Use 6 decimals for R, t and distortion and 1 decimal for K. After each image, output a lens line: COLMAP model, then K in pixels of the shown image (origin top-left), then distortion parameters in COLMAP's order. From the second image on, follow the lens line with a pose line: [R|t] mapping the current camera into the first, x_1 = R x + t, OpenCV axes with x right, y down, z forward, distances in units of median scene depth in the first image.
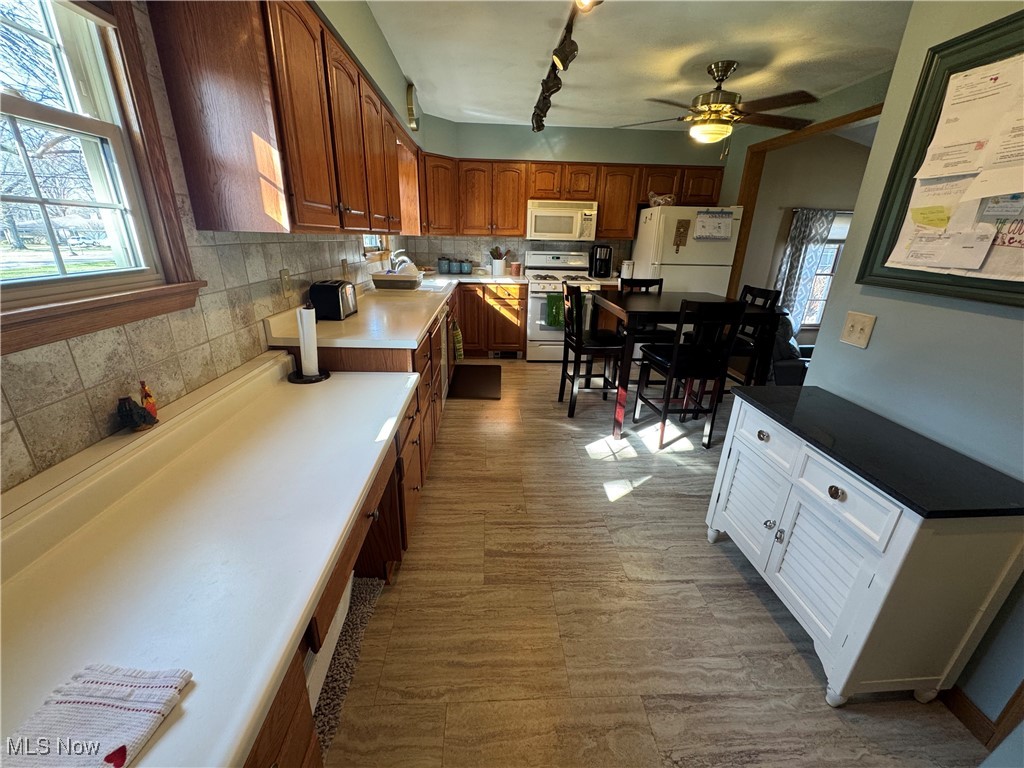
lens RADIAL K [[407.7, 0, 511.2], [0, 407.7, 383.7], [0, 0, 1]] dist [-0.001427, -0.000087]
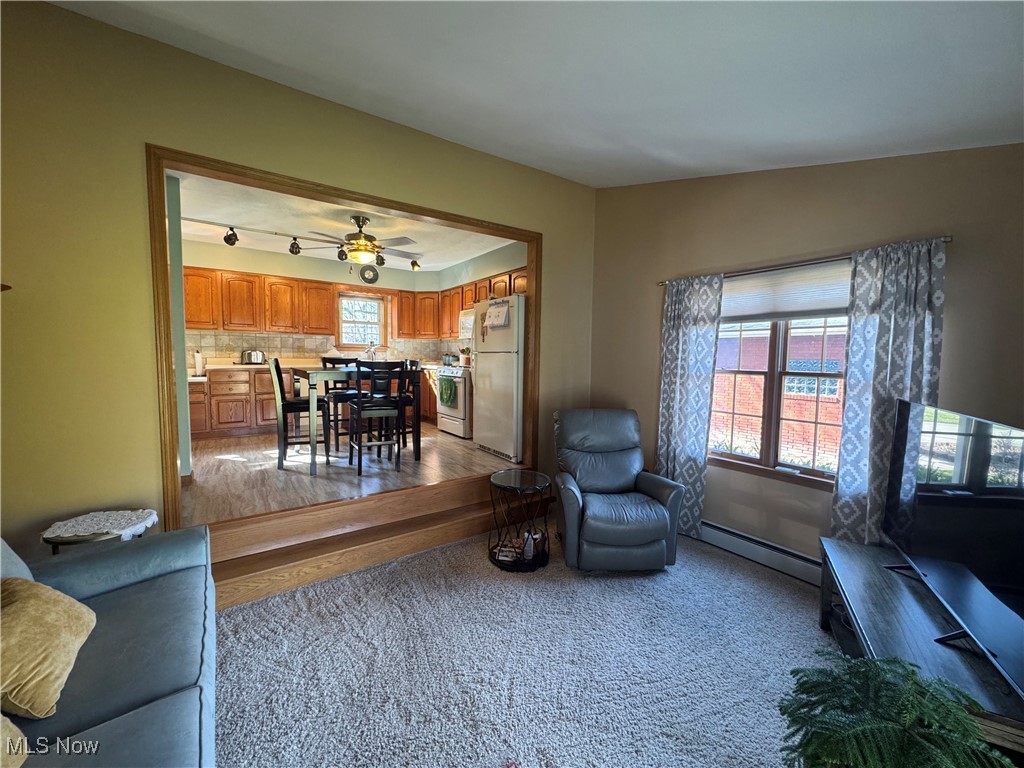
lens RADIAL K [[407.7, 0, 510.3], [0, 407.7, 382.6], [0, 0, 1]] dist [-0.001427, -0.000087]
pose [[0.538413, 0.044344, -0.841513, 1.139656], [-0.286046, 0.948939, -0.133012, -0.083351], [0.792647, 0.312327, 0.523606, 0.450831]]
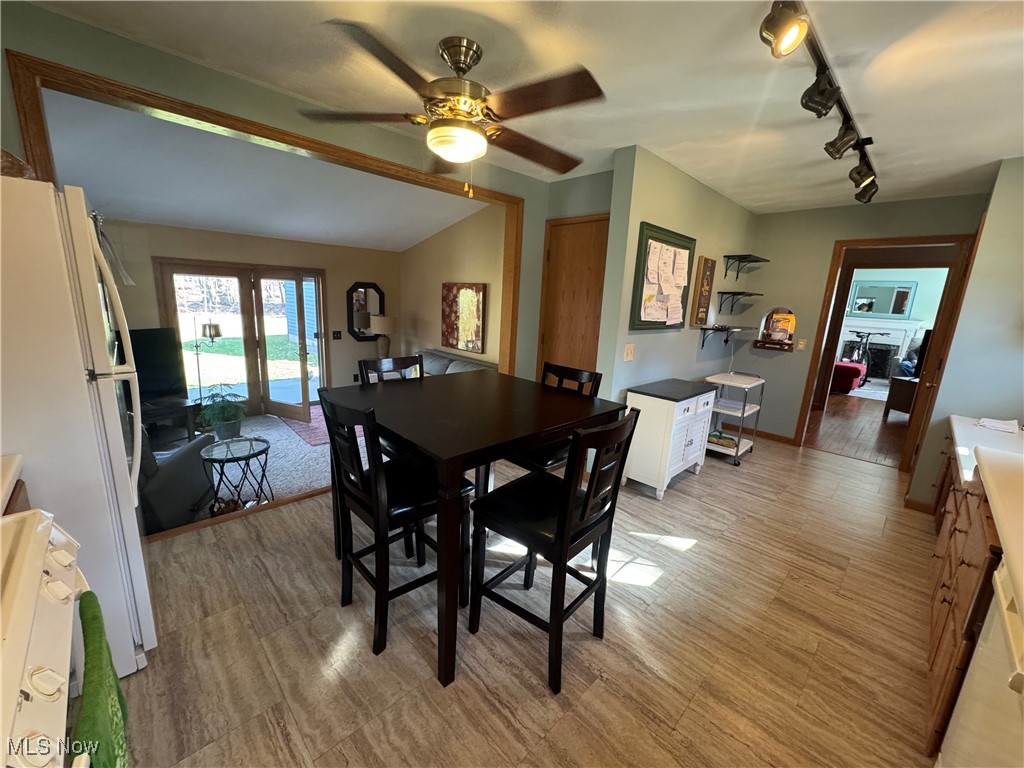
lens RADIAL K [[407.7, 0, 511.8], [0, 407.7, 385.3], [0, 0, 1]] dist [-0.001427, -0.000087]
pose [[-0.657204, -0.219251, 0.721119, -0.182630], [0.196161, 0.874028, 0.444517, -0.903561], [-0.727739, 0.433593, -0.531406, 2.343212]]
